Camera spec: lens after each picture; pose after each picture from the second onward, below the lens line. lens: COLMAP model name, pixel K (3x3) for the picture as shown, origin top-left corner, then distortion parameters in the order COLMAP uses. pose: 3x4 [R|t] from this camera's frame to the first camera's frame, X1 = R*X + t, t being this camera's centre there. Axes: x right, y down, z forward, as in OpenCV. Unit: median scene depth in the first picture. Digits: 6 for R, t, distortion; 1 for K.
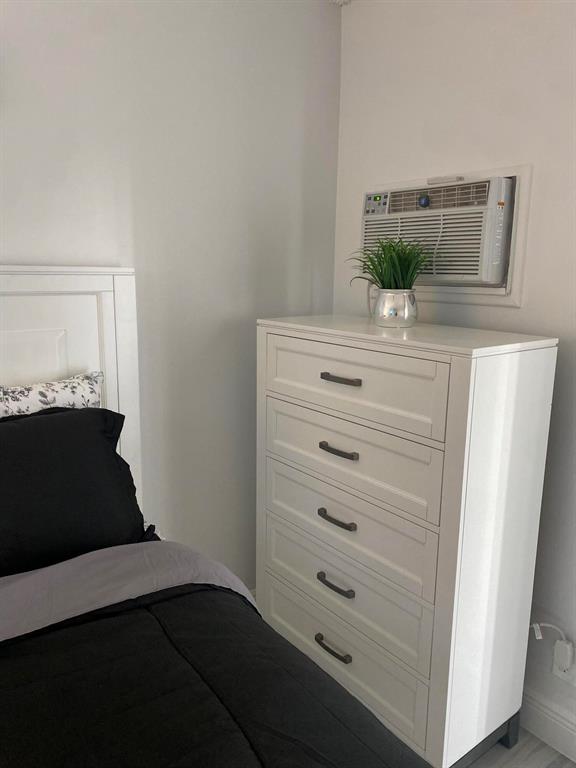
lens RADIAL K [[590.1, 0, 288.0], [0, 590.1, 384.0], [0, 0, 1]] dist [0.033725, -0.049648]
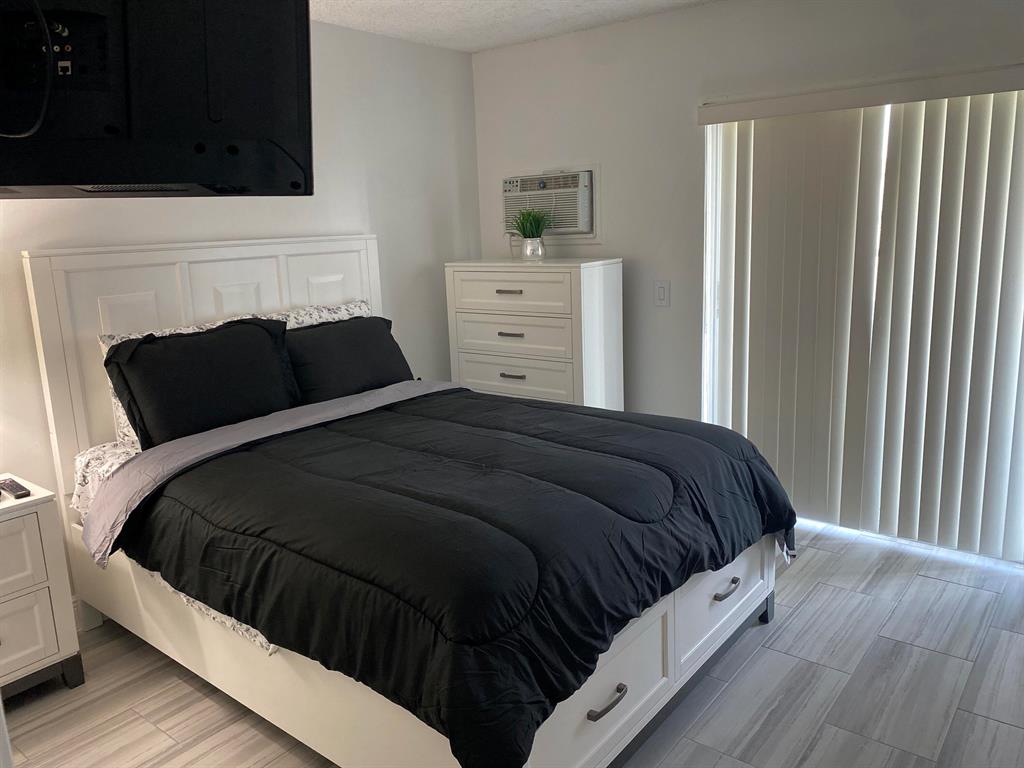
lens RADIAL K [[781.2, 0, 512.0], [0, 781.2, 384.0], [0, 0, 1]] dist [0.052393, -0.087710]
pose [[0.968307, -0.101522, 0.228200, -0.432721], [0.100241, 0.994814, 0.017228, 0.212948], [-0.228765, 0.006193, 0.973462, -1.180823]]
